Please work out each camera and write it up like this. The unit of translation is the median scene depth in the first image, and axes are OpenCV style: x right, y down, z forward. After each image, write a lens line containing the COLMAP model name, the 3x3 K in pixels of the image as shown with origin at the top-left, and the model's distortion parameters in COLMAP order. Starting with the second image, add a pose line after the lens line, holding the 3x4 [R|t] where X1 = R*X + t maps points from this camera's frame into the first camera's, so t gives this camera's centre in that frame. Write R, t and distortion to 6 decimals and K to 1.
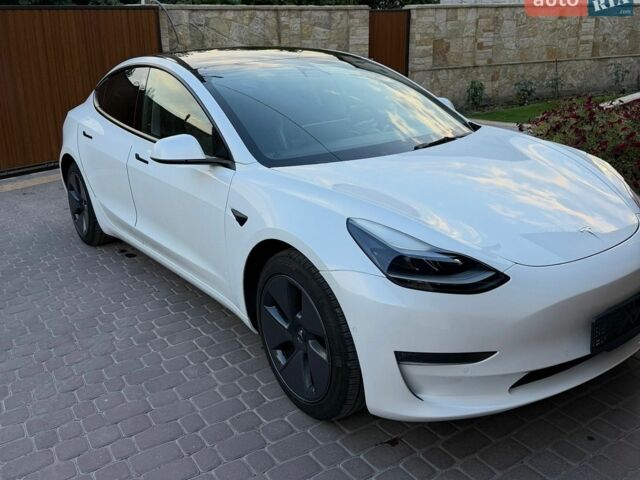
lens RADIAL K [[555.6, 0, 320.0], [0, 555.6, 240.0], [0, 0, 1]] dist [0.087830, -0.144847]
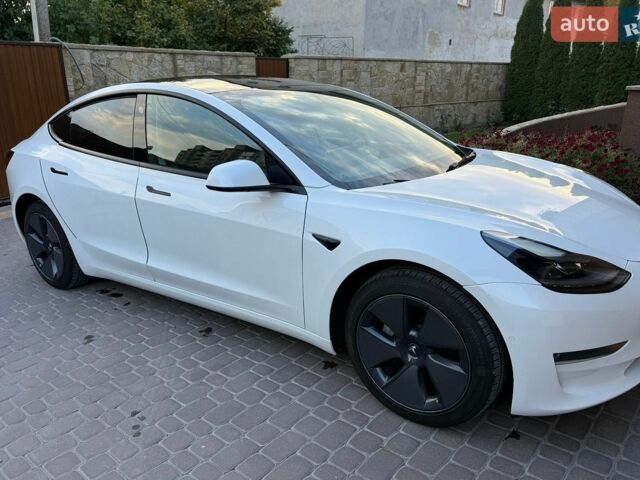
lens RADIAL K [[464.9, 0, 319.4], [0, 464.9, 290.7], [0, 0, 1]] dist [0.054489, -0.073282]
pose [[0.957229, -0.100288, 0.271394, -0.110097], [0.084165, 0.993959, 0.070442, -0.003860], [-0.276819, -0.044587, 0.959887, 0.058983]]
